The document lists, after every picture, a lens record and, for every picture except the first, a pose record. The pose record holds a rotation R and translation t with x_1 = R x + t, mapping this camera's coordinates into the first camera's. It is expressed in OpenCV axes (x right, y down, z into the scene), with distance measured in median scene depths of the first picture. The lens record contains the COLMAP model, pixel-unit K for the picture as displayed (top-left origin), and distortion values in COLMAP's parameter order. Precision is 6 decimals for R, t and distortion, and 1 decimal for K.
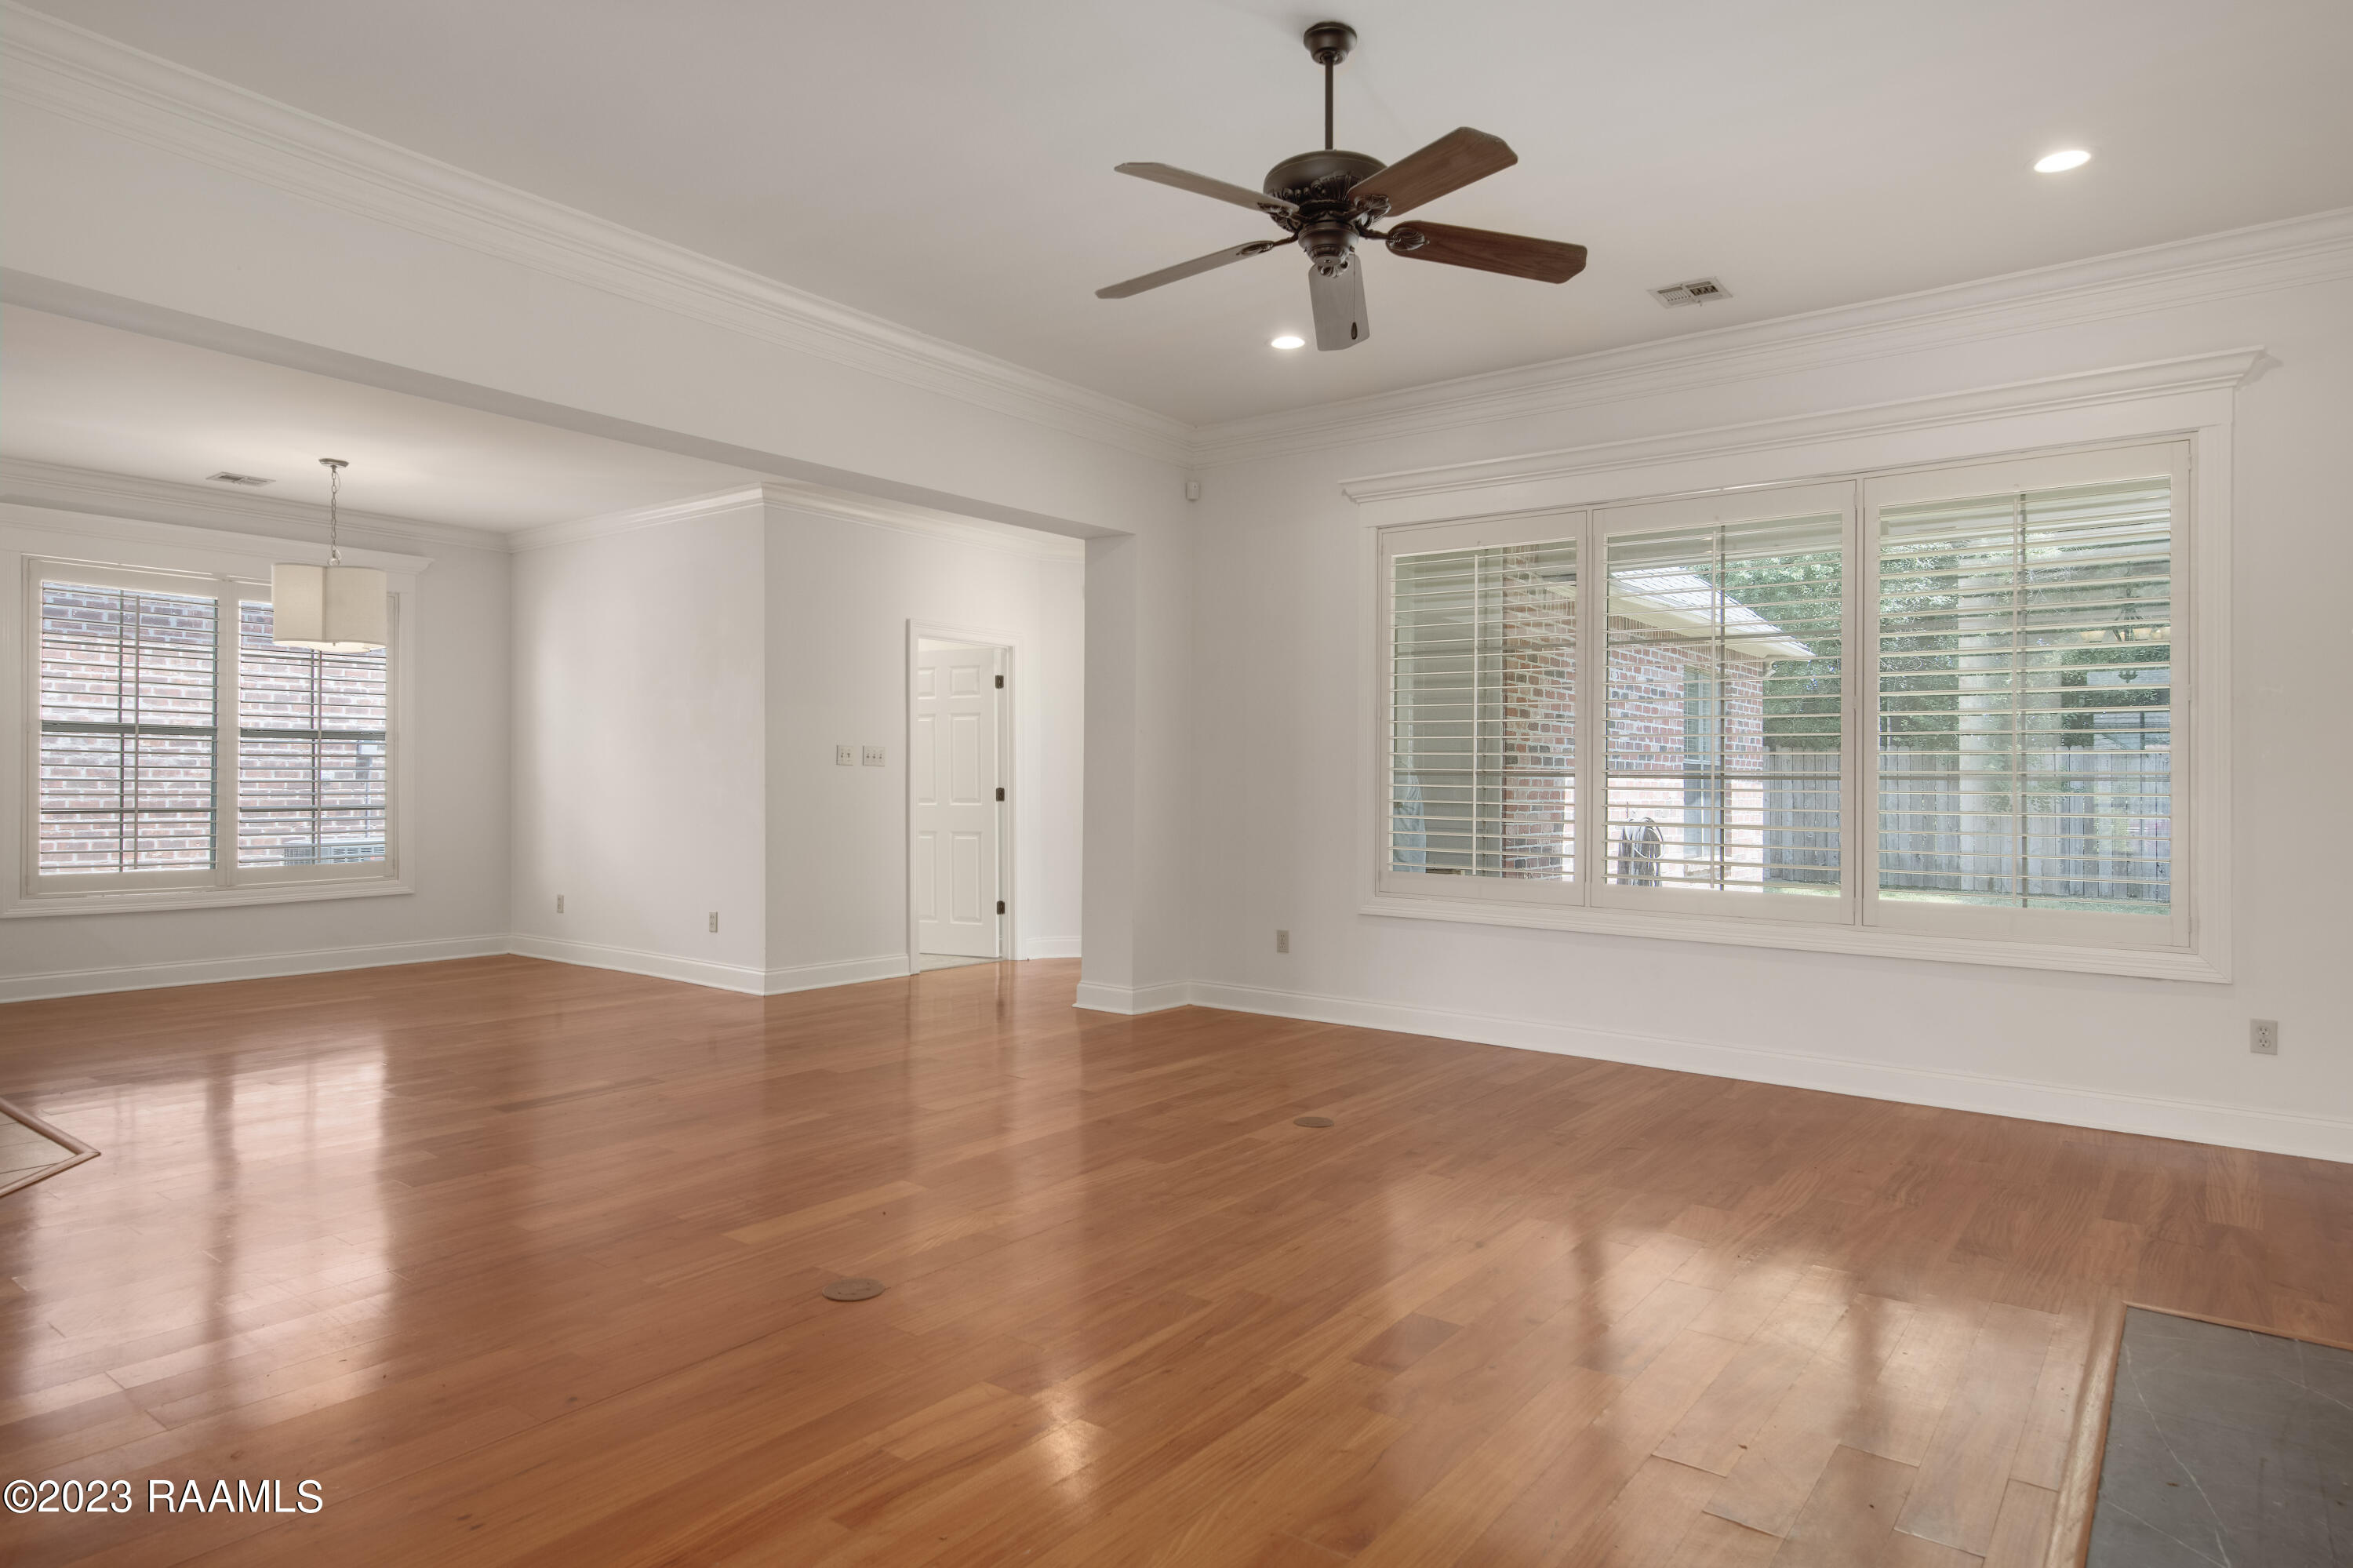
lens RADIAL K [[1346.0, 0, 1176.5], [0, 1346.0, 784.0], [0, 0, 1]] dist [0.007382, -0.000554]
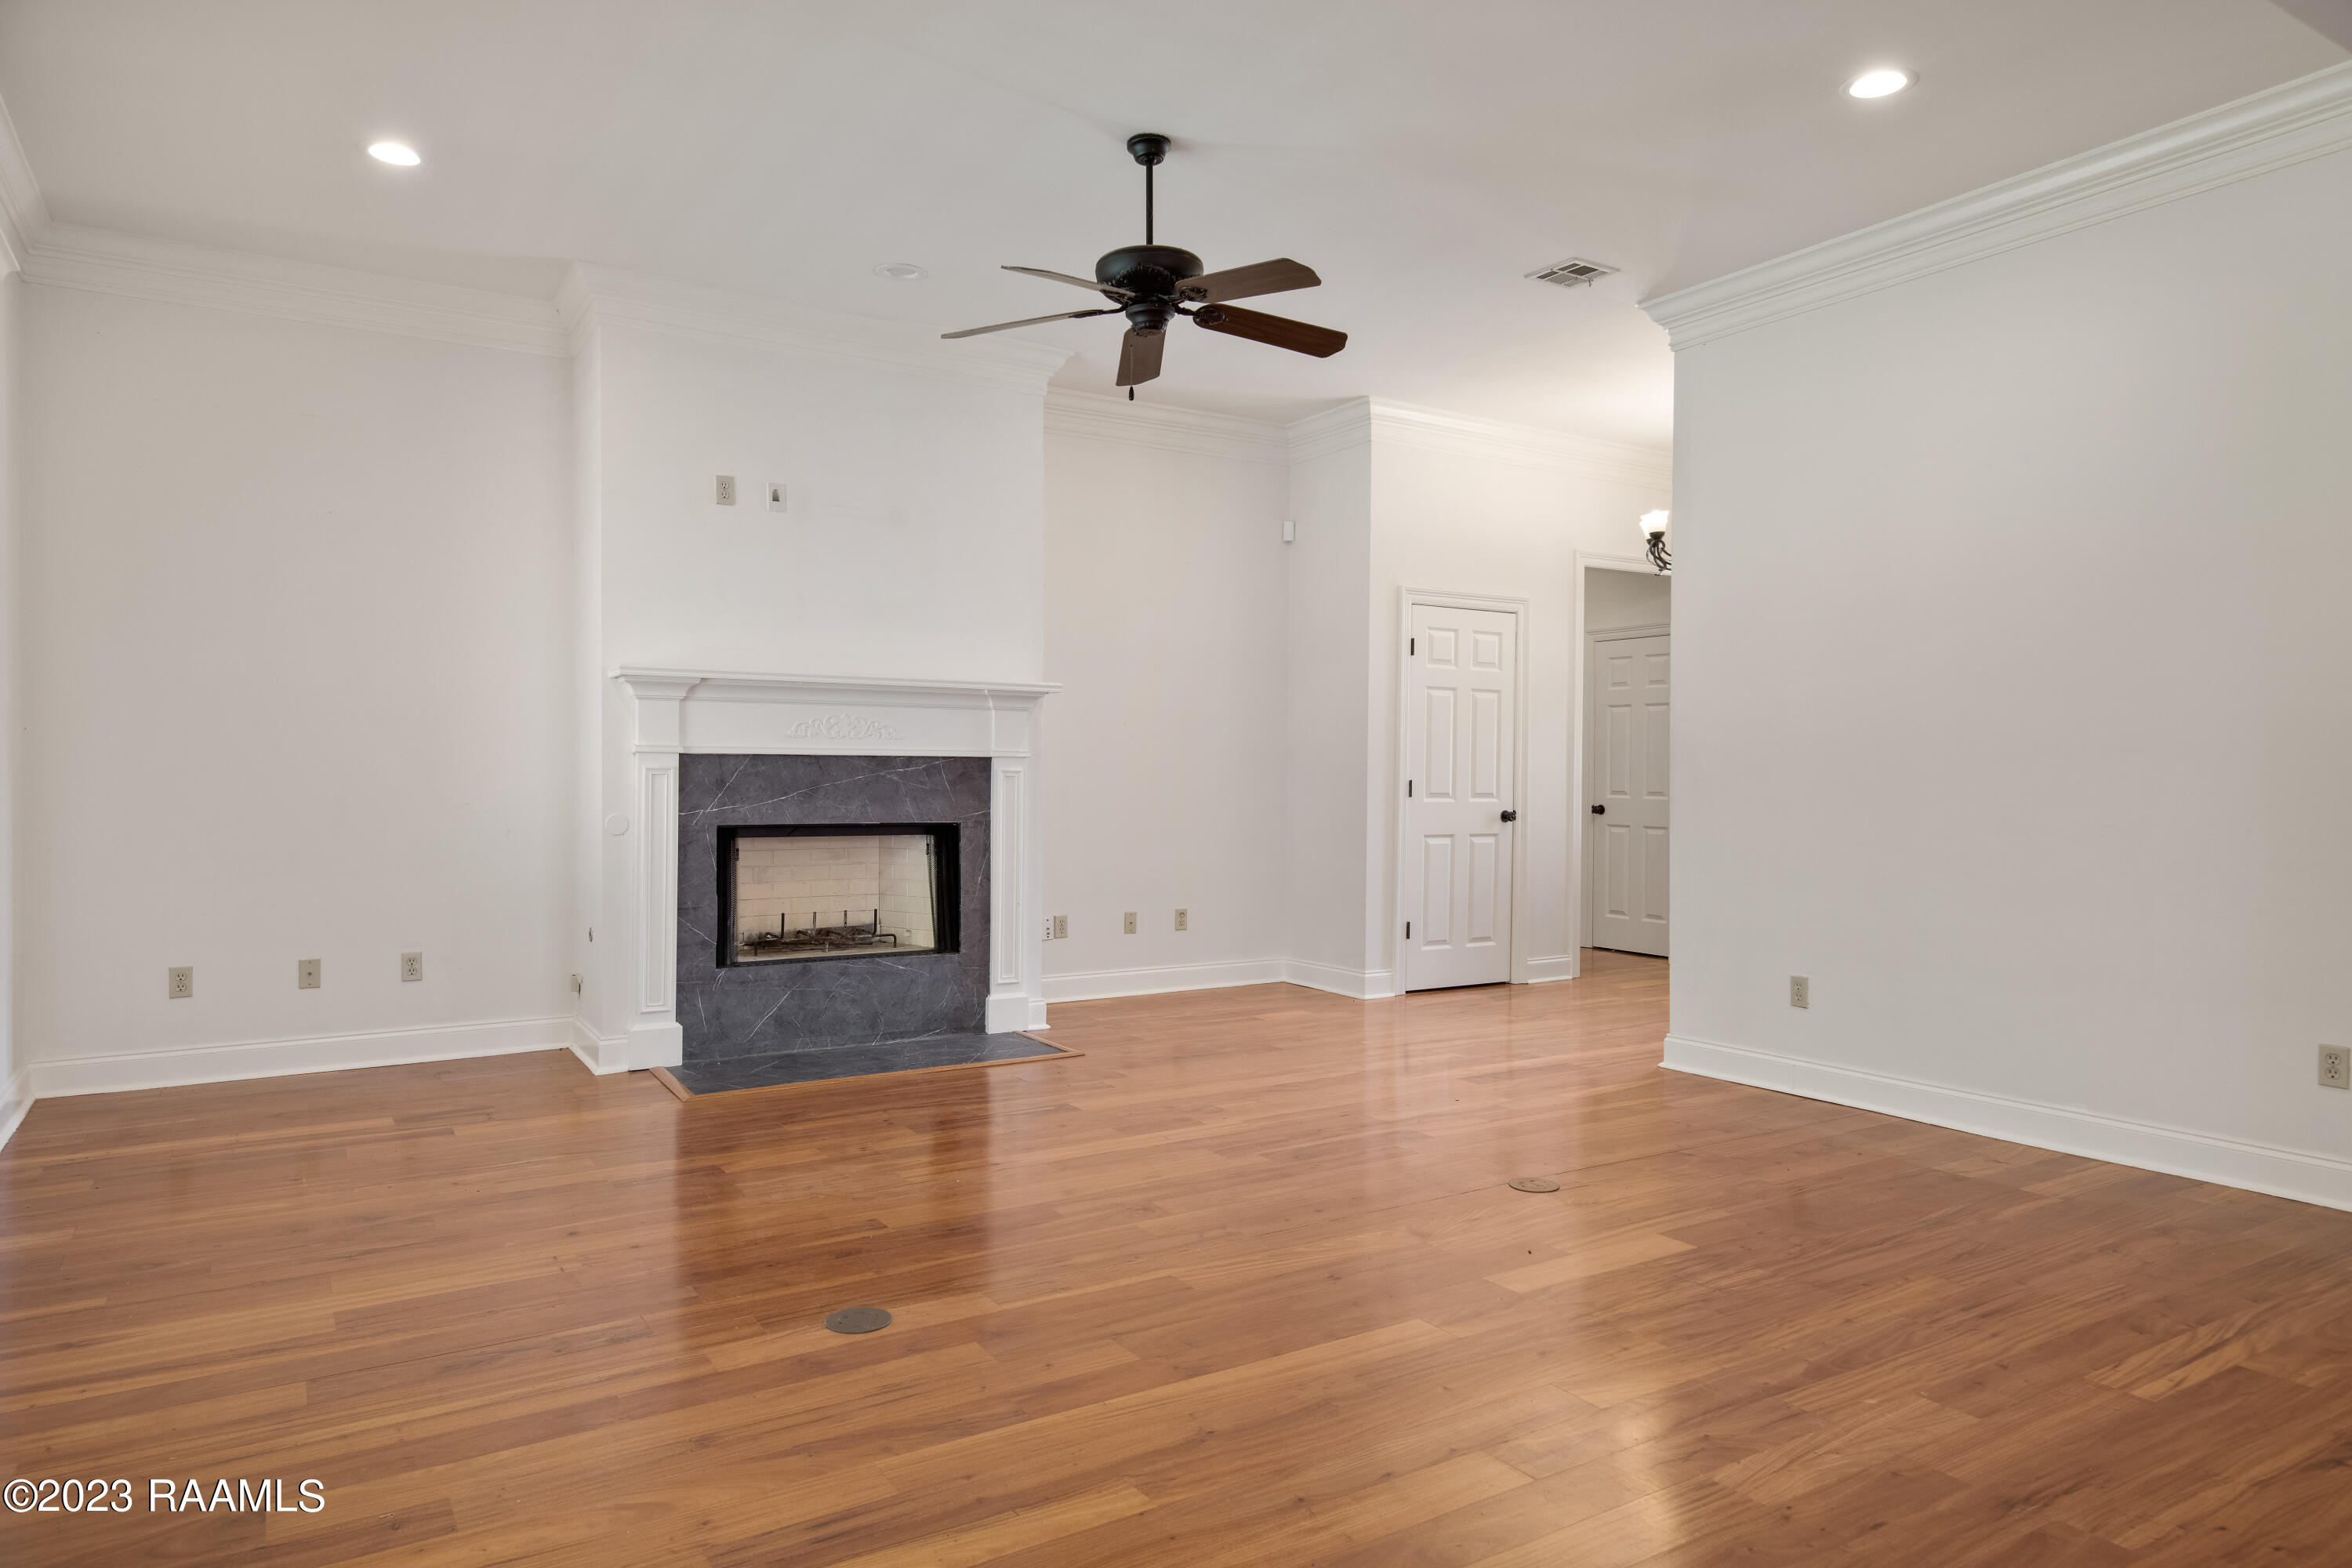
lens RADIAL K [[1433.6, 0, 1176.0], [0, 1433.6, 784.0], [0, 0, 1]] dist [0.005762, -0.000014]
pose [[-0.937385, -0.016838, 0.347889, -0.167266], [-0.012922, 0.999824, 0.013572, 0.000014], [-0.348056, 0.008227, -0.937438, 1.024386]]
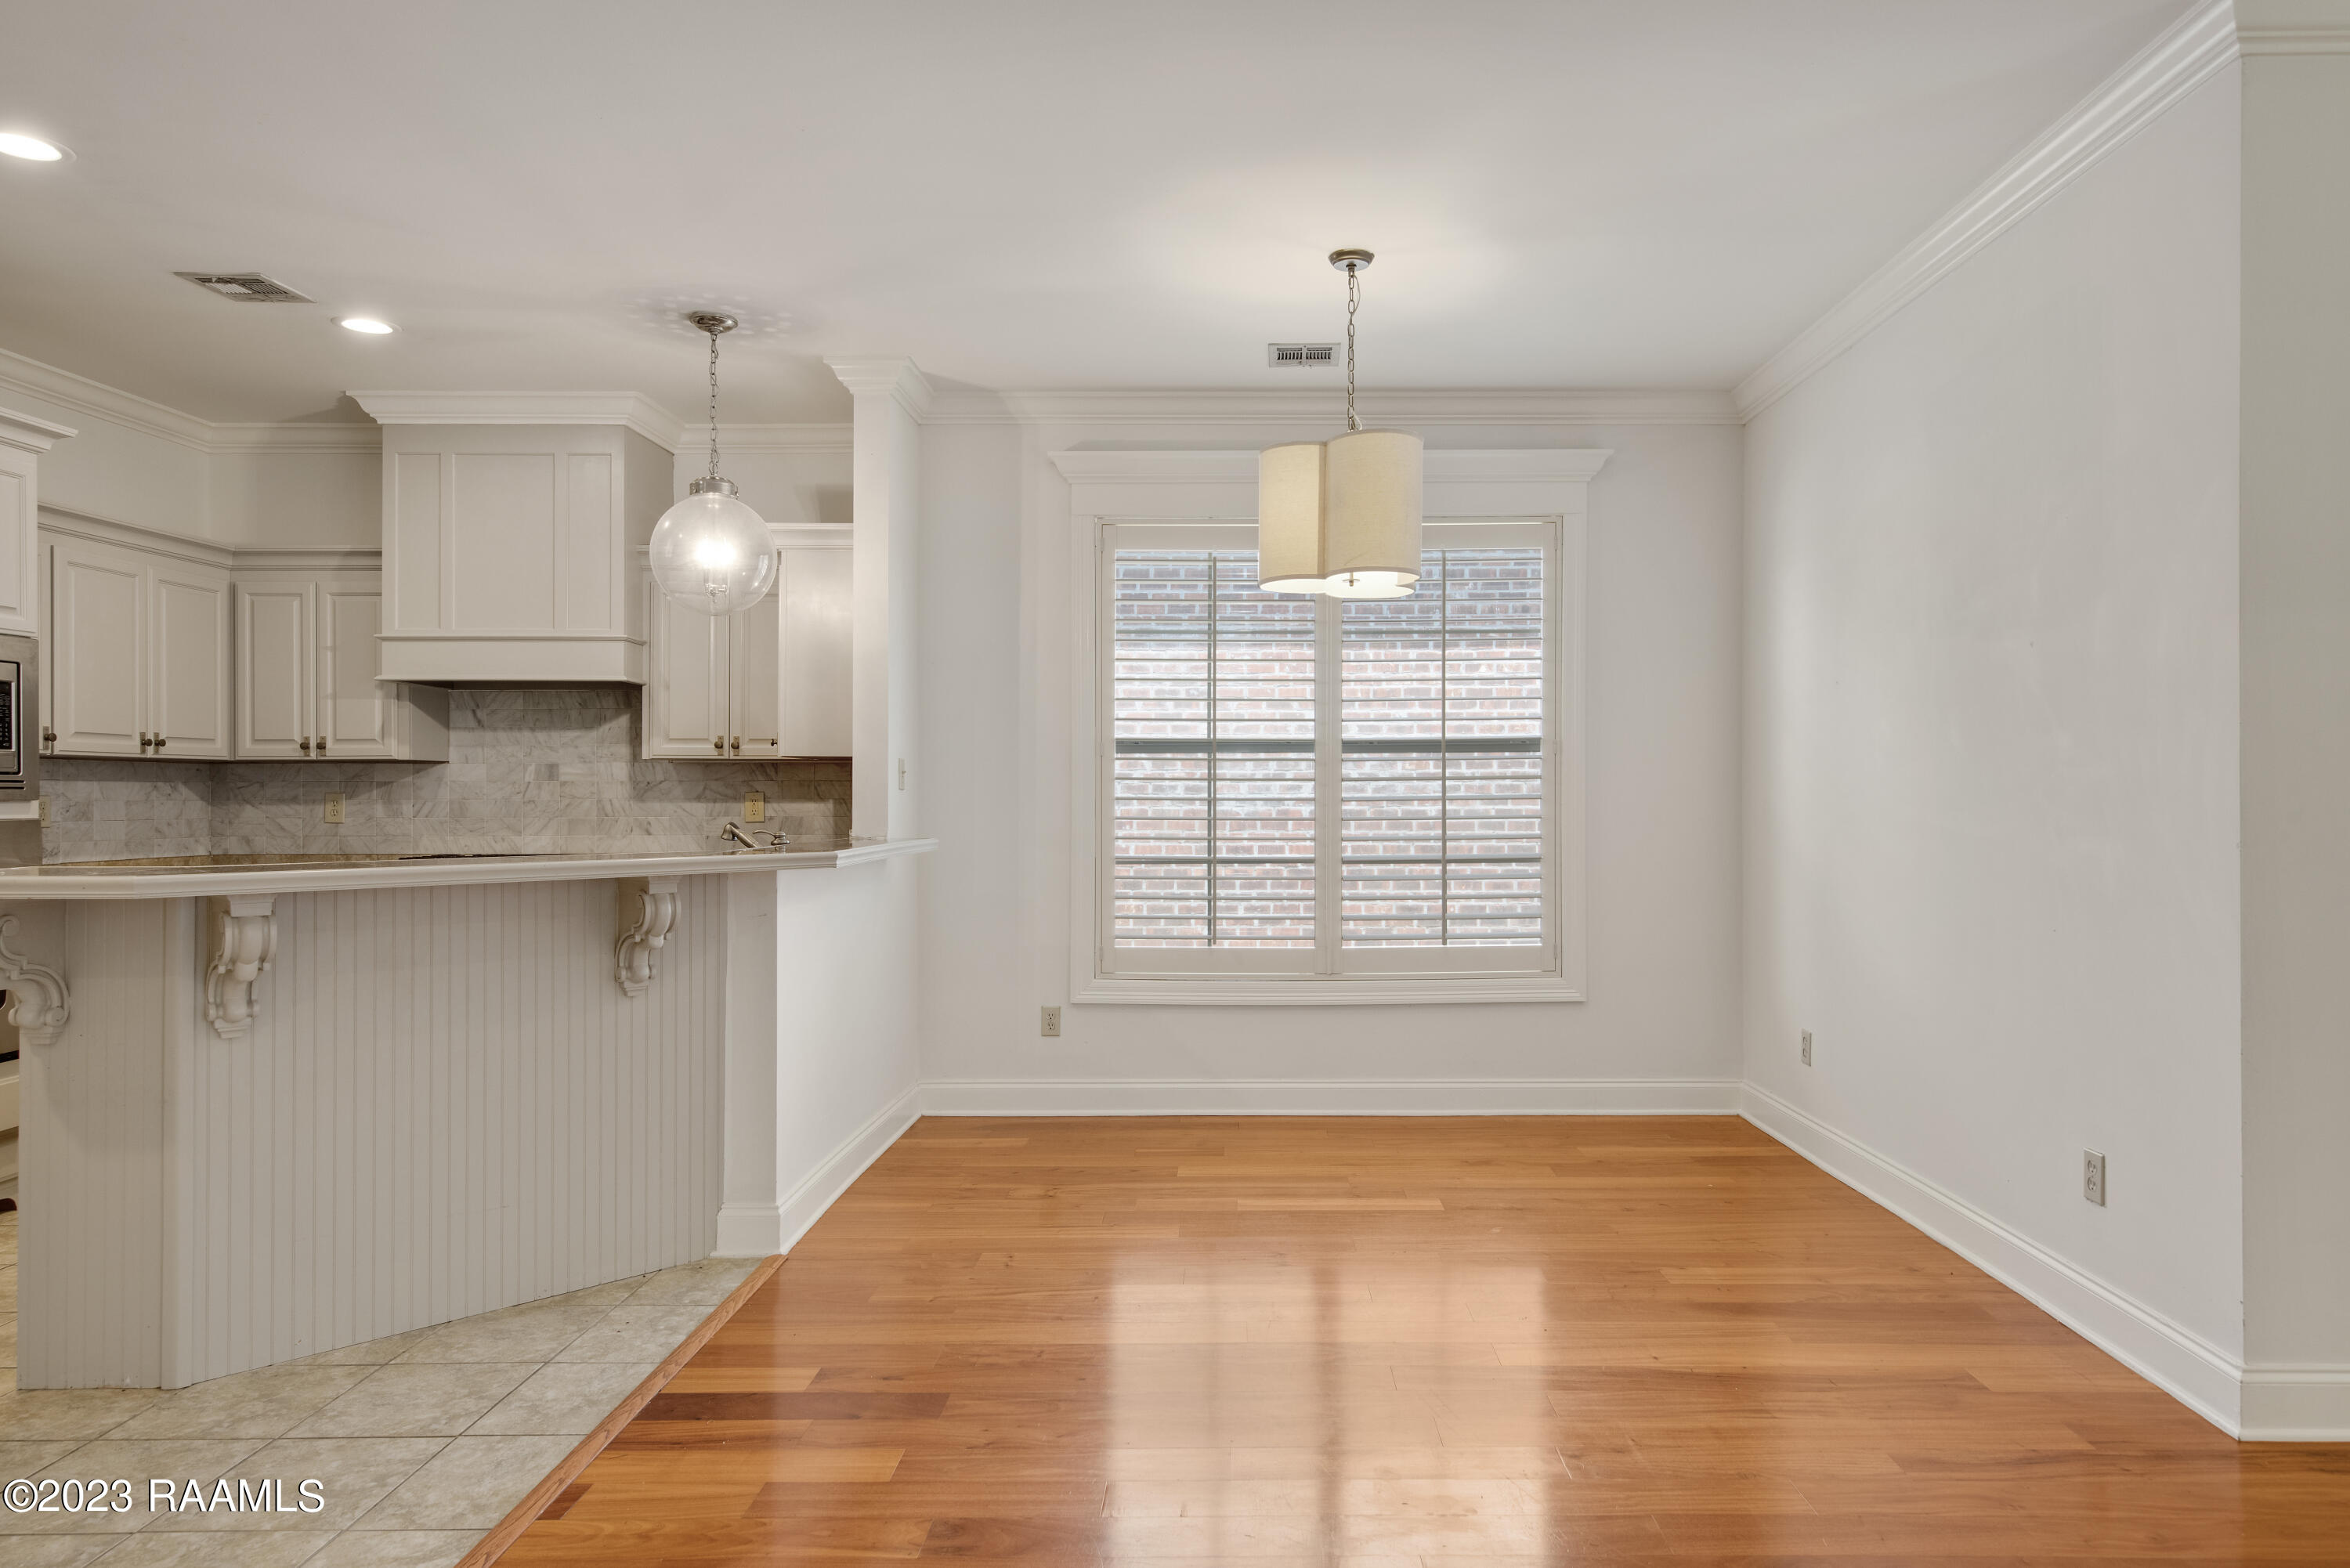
lens RADIAL K [[1437.9, 0, 1251.9], [0, 1437.9, 788.5], [0, 0, 1]] dist [0.016038, -0.002285]
pose [[0.606279, -0.012652, -0.795151, -0.164966], [0.006158, 0.999918, -0.011215, -0.010505], [0.795228, 0.001903, 0.606307, 0.574860]]
